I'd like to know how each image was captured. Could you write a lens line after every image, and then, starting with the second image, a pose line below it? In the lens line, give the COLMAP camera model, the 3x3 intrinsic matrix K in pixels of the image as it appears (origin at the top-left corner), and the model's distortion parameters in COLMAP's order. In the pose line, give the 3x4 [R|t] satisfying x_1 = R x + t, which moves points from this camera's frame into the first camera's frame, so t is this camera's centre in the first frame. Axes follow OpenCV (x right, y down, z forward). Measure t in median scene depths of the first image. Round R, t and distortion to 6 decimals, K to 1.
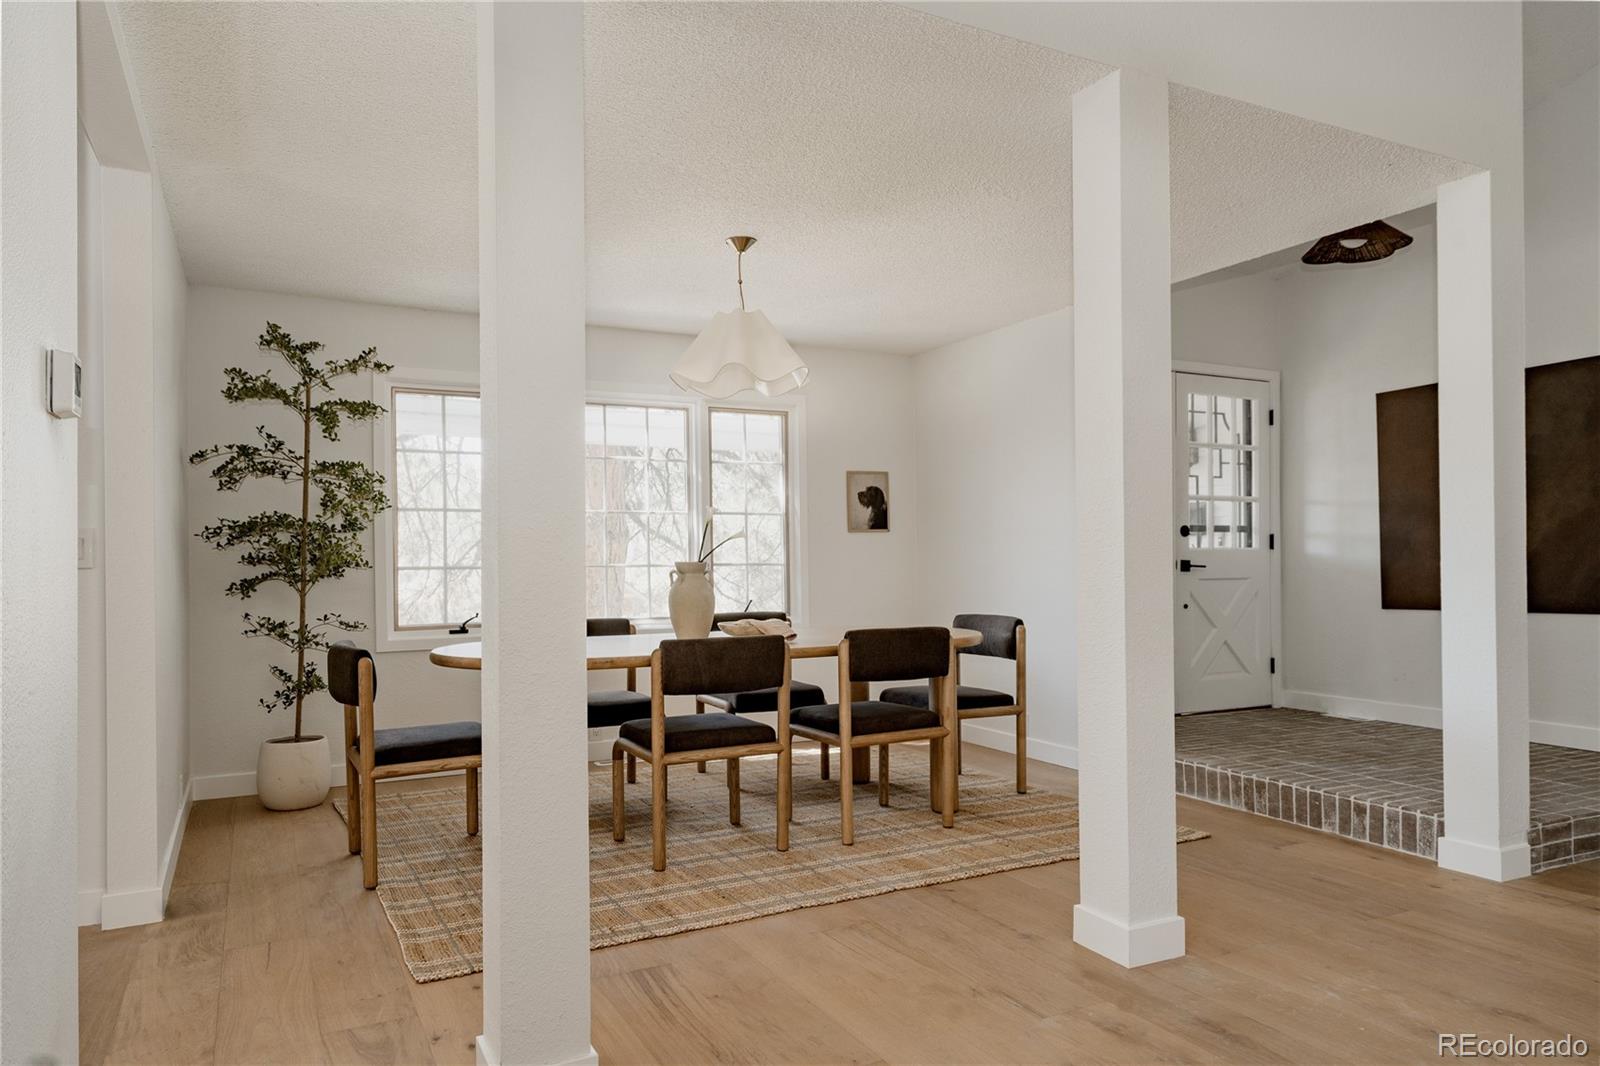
lens RADIAL K [[1091.4, 0, 810.1], [0, 1091.4, 556.7], [0, 0, 1]] dist [0.001903, 0.000483]
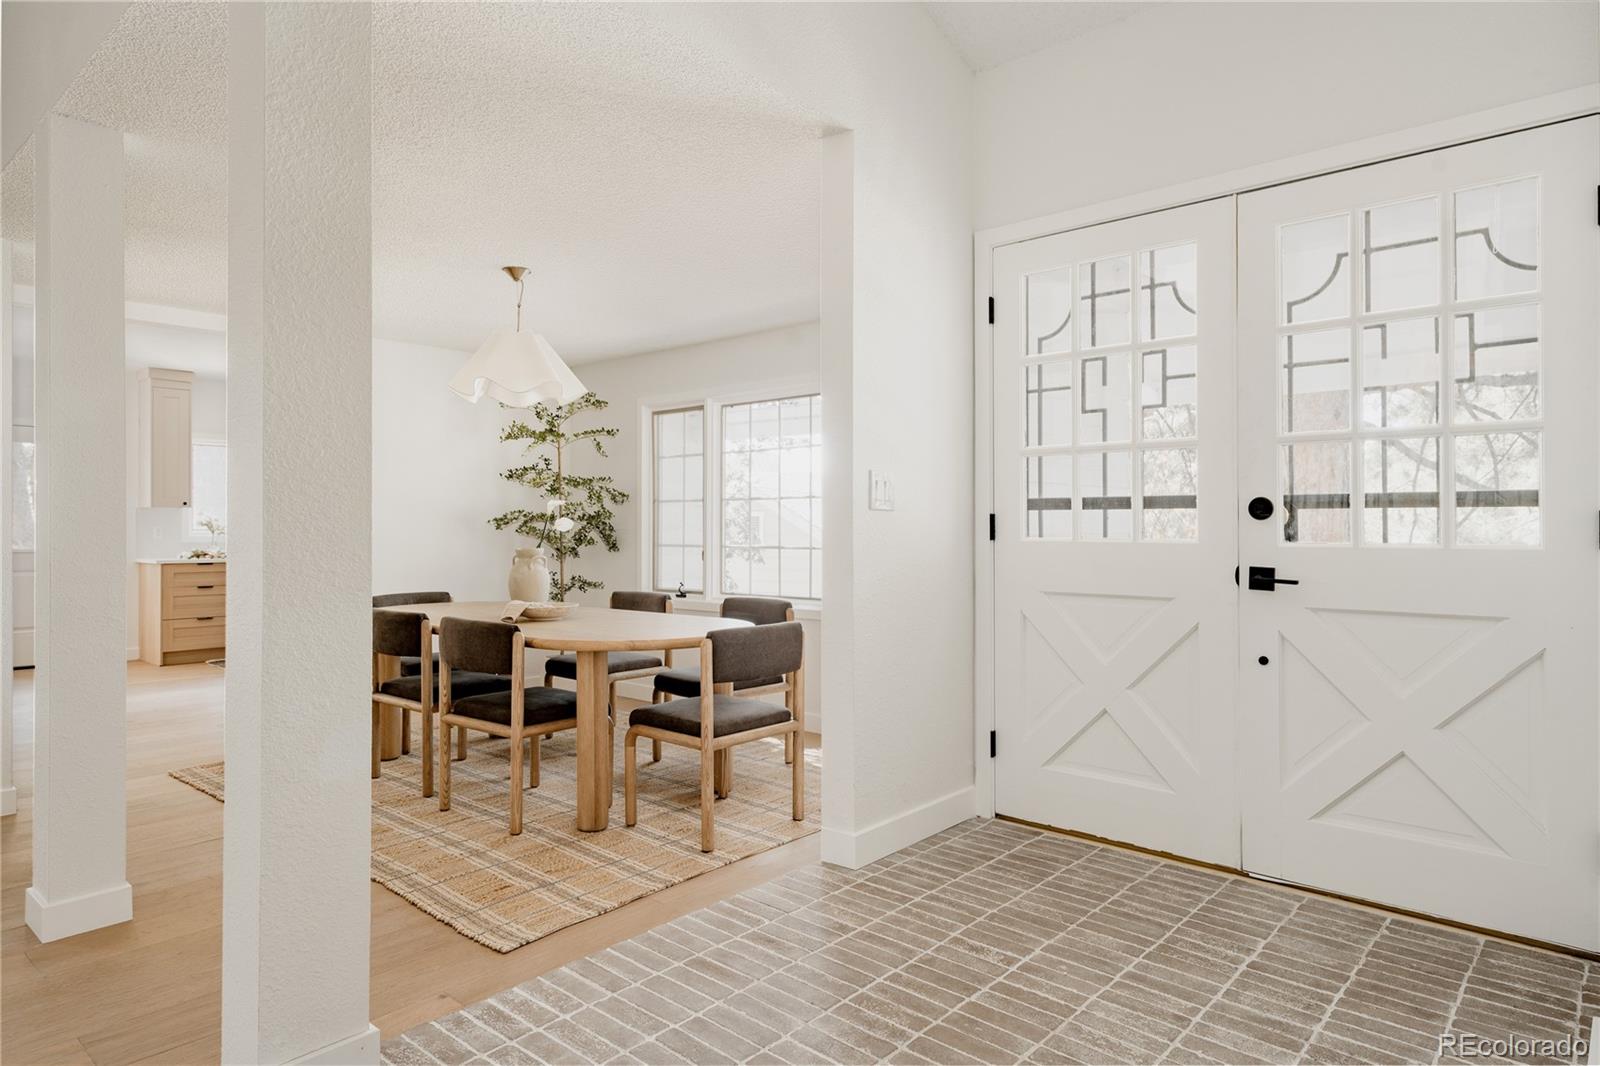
lens RADIAL K [[968.0, 0, 796.8], [0, 968.0, 518.2], [0, 0, 1]] dist [0.004548, 0.000870]
pose [[0.327861, -0.002327, -0.944723, 0.929965], [-0.001702, 0.999994, -0.003054, -0.023558], [0.944724, 0.002609, 0.327855, 0.881743]]
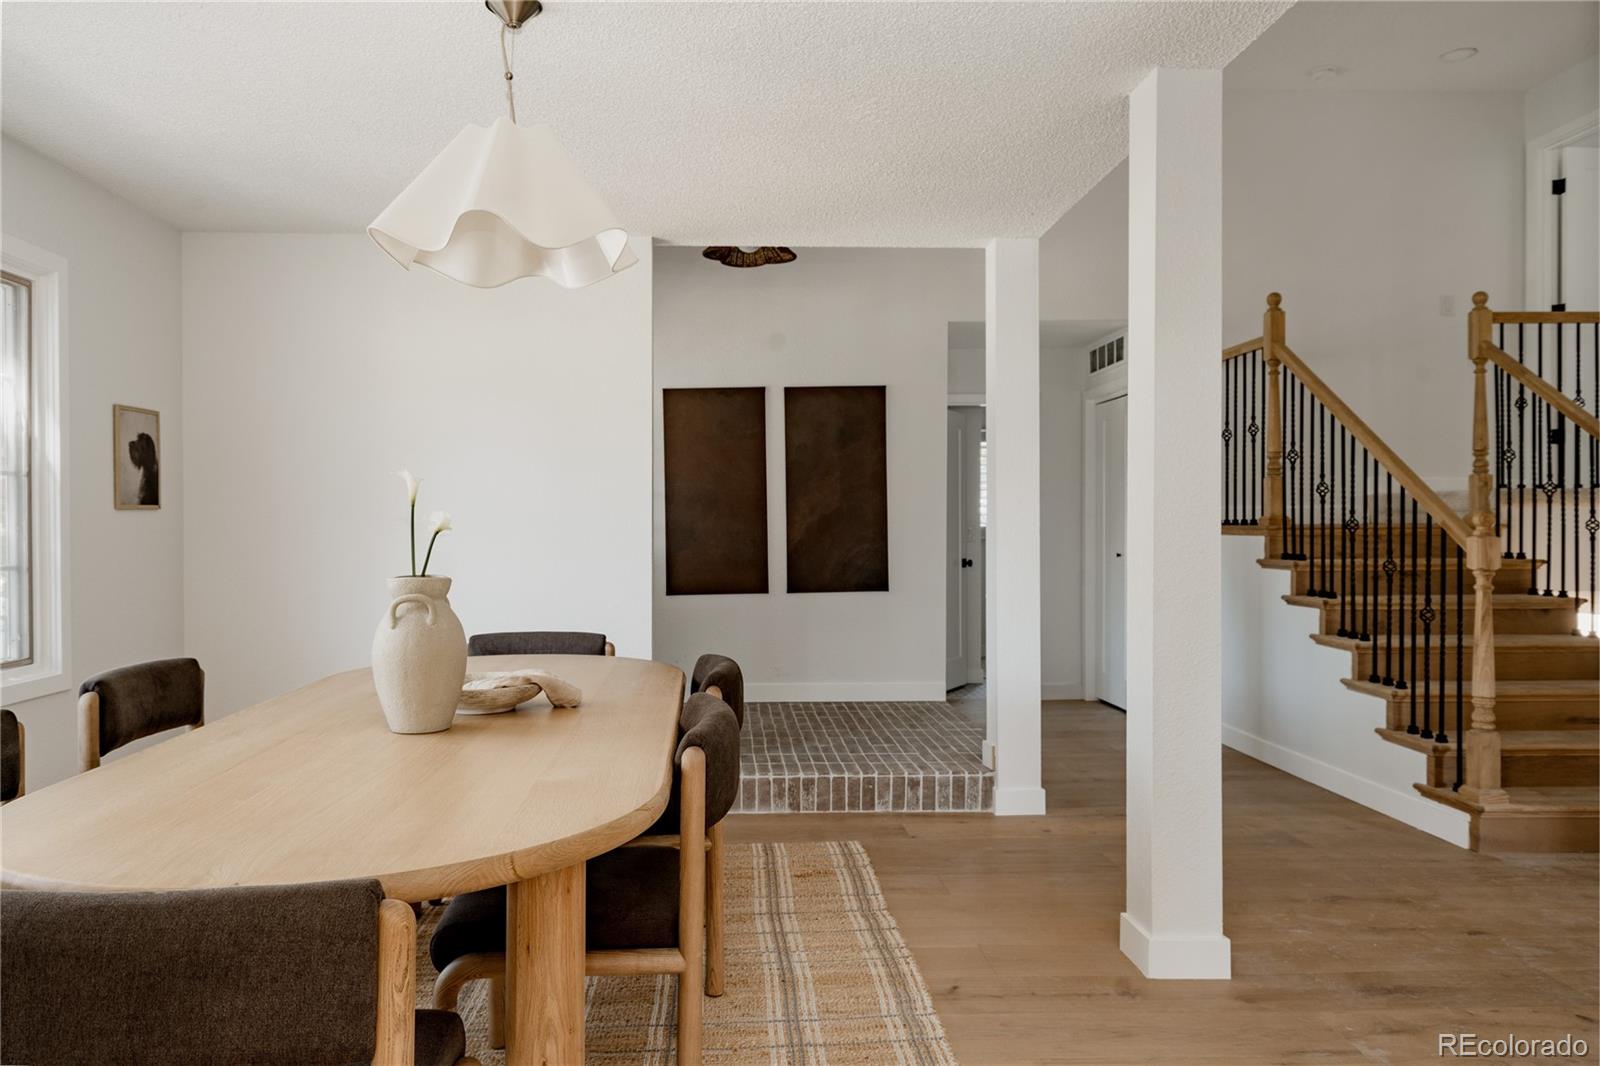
lens RADIAL K [[1077.9, 0, 809.0], [0, 1077.9, 533.2], [0, 0, 1]] dist [0.002673, 0.002479]
pose [[0.408073, 0.003373, 0.912943, -0.471348], [-0.004722, 0.999988, -0.001583, -0.014409], [-0.912937, -0.003665, 0.408084, 0.591852]]
